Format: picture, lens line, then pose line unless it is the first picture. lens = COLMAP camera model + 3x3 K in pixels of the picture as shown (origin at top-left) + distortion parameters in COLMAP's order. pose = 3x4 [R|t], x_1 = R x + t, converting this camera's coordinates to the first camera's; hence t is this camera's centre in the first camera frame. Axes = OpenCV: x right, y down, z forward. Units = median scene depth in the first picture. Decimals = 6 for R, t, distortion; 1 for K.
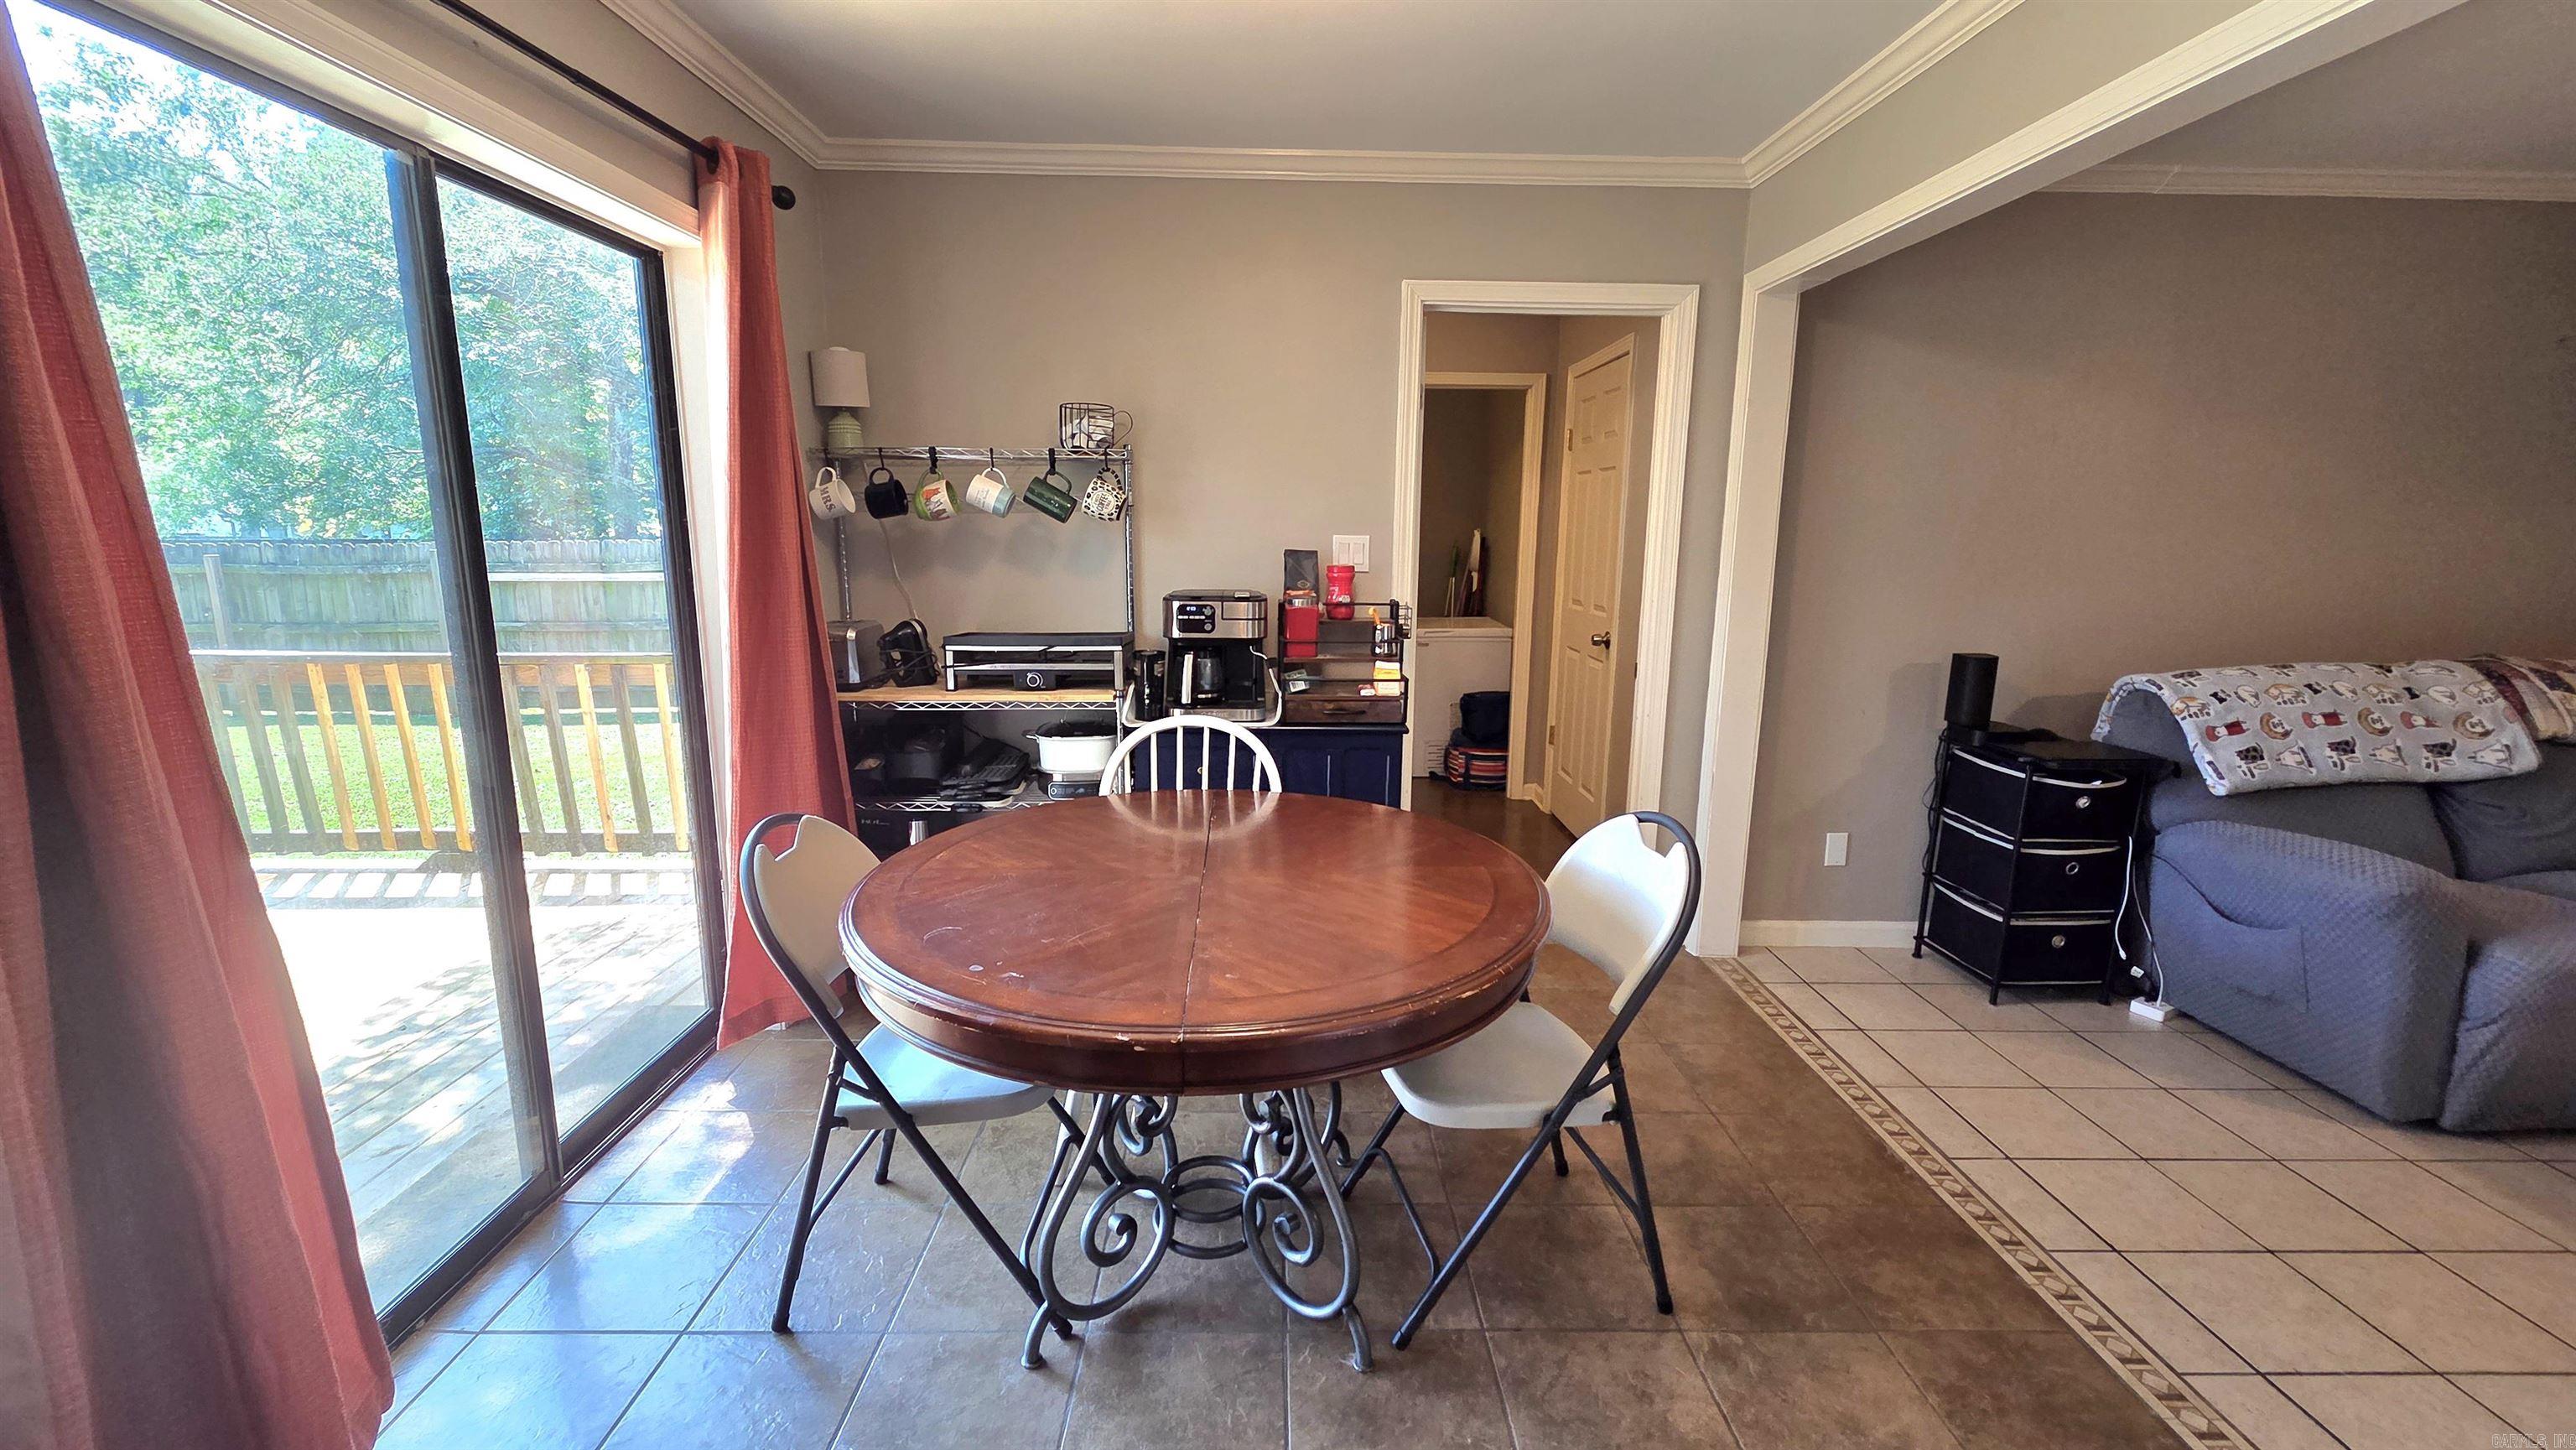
lens RADIAL K [[1057.8, 0, 1286.5], [0, 1057.8, 713.0], [0, 0, 1]] dist [0.003945, -0.000740]
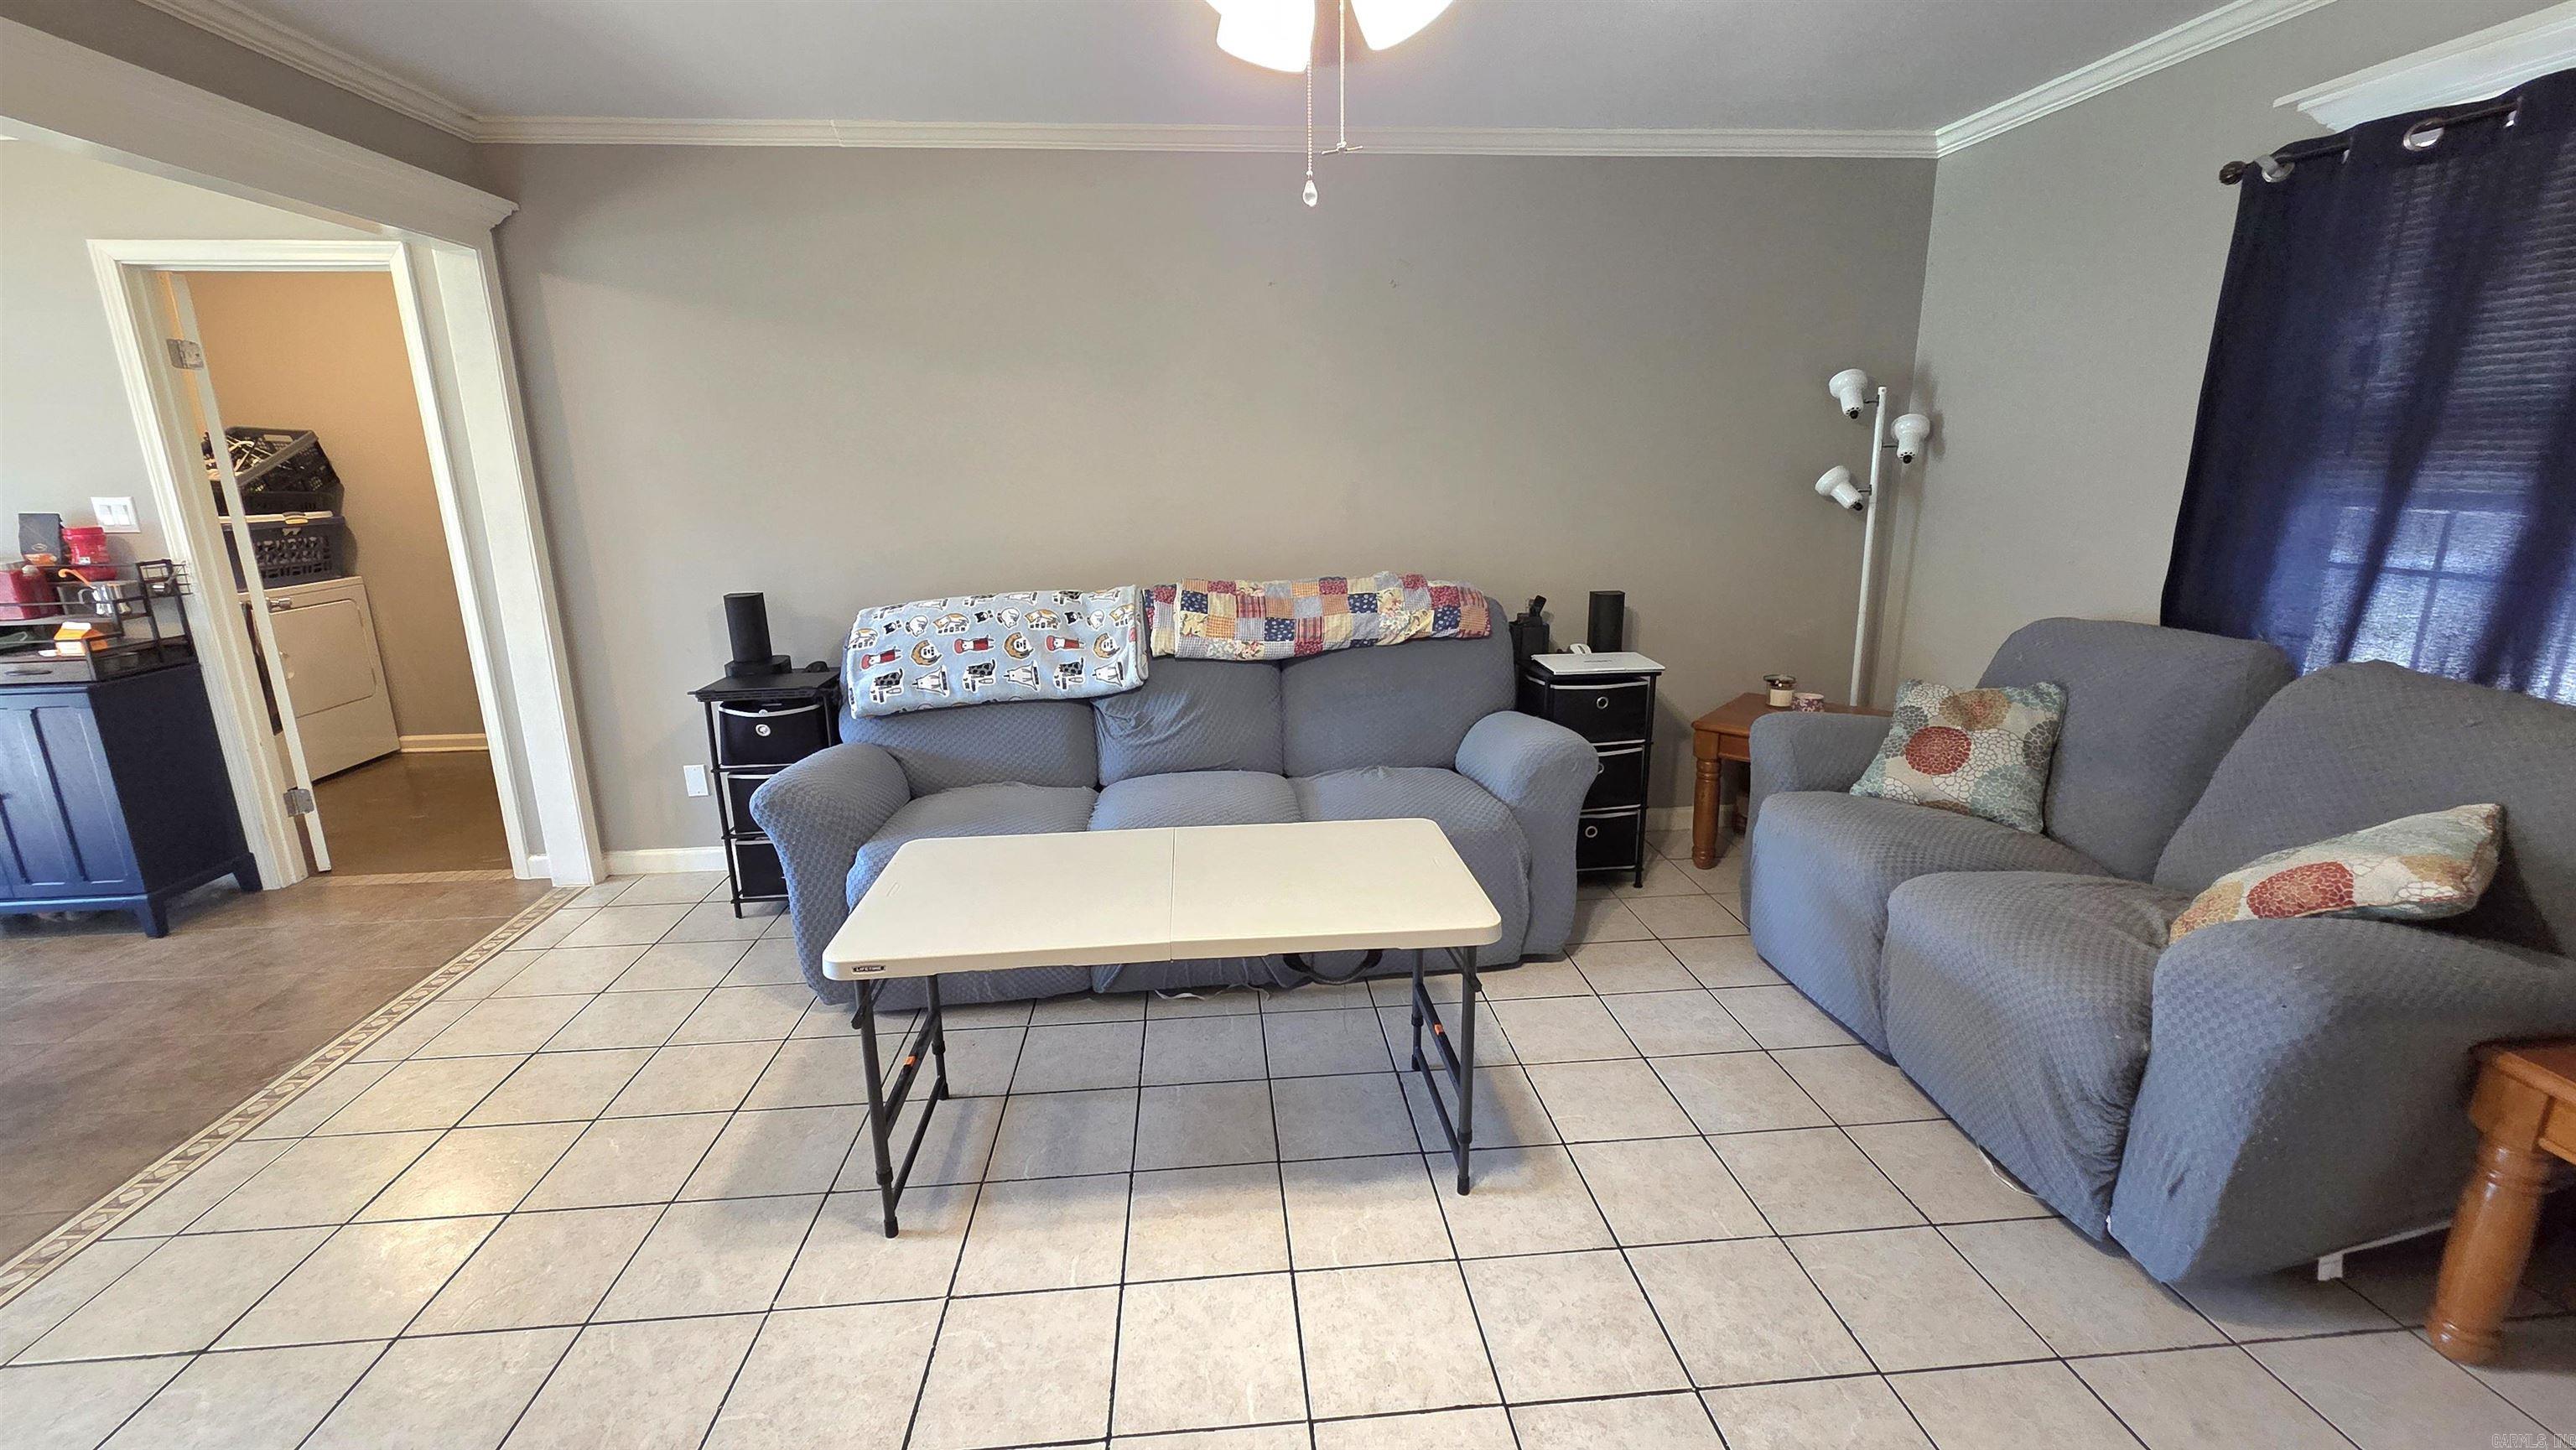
lens RADIAL K [[1057.8, 0, 1286.5], [0, 1057.8, 713.0], [0, 0, 1]] dist [0.003945, -0.000740]
pose [[0.997294, -0.041790, 0.060487, 1.237545], [0.037897, 0.997222, 0.064129, 0.018304], [-0.062999, -0.061663, 0.996107, -0.110580]]
